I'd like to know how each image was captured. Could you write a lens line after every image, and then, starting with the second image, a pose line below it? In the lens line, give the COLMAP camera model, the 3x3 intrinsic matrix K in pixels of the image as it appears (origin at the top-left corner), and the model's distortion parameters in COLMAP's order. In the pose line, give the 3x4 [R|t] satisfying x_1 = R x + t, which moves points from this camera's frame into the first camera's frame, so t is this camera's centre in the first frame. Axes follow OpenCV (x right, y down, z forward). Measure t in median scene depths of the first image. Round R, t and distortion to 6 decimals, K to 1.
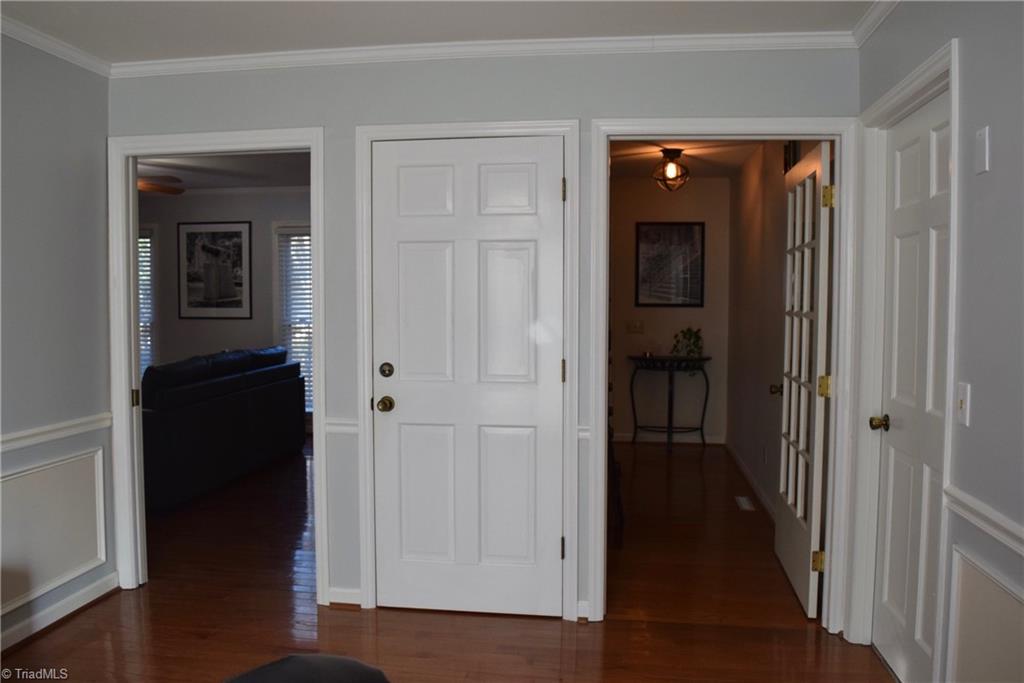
lens RADIAL K [[802.4, 0, 512.0], [0, 802.4, 341.5], [0, 0, 1]] dist [-0.100626, 0.030670]
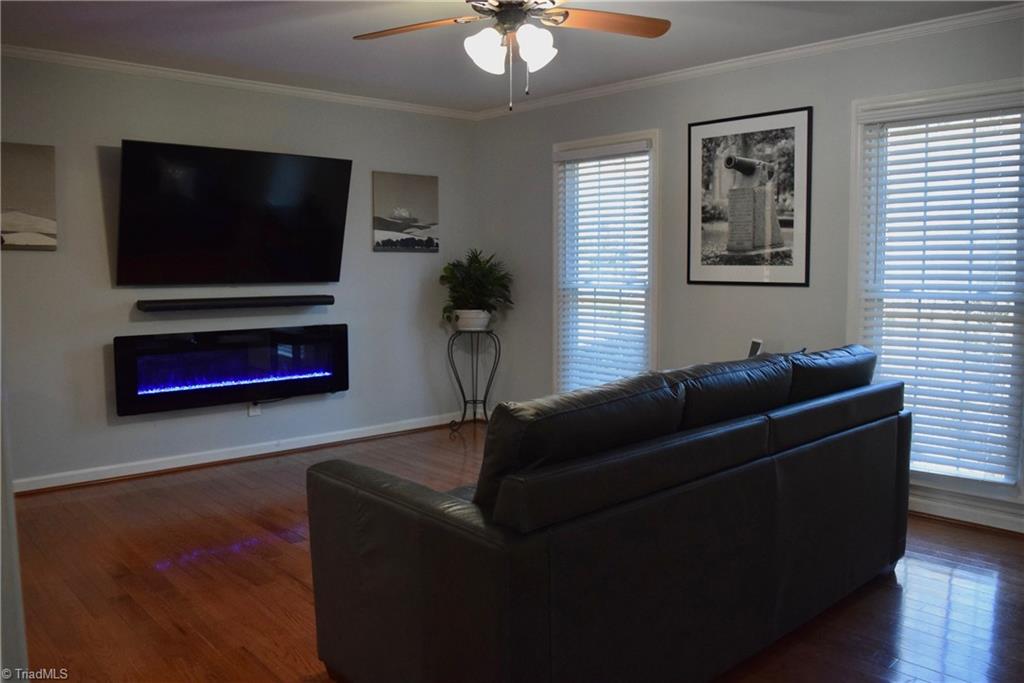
lens RADIAL K [[802.4, 0, 512.0], [0, 802.4, 341.5], [0, 0, 1]] dist [-0.100626, 0.030670]
pose [[0.767263, 0.055277, -0.638946, -0.133528], [-0.028834, 0.998244, 0.051737, -0.012618], [0.640684, -0.021273, 0.767510, 0.448688]]
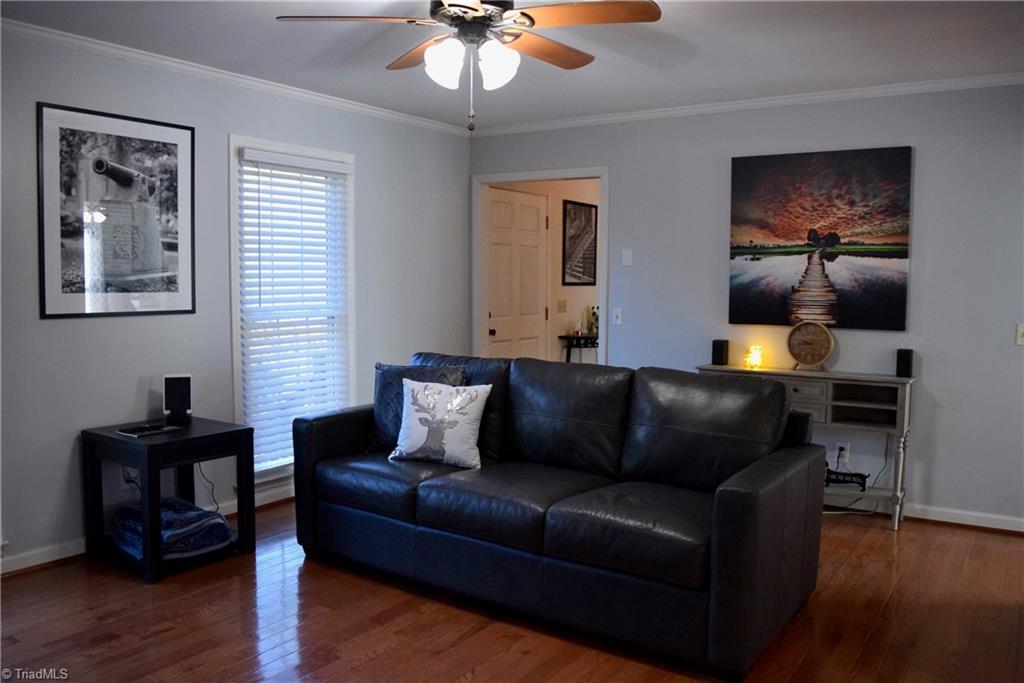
lens RADIAL K [[802.4, 0, 512.0], [0, 802.4, 341.5], [0, 0, 1]] dist [-0.100626, 0.030670]
pose [[0.447851, -0.064982, 0.891744, -0.703037], [0.057915, 0.997369, 0.043593, -0.020194], [-0.892230, 0.032122, 0.450436, 0.575449]]
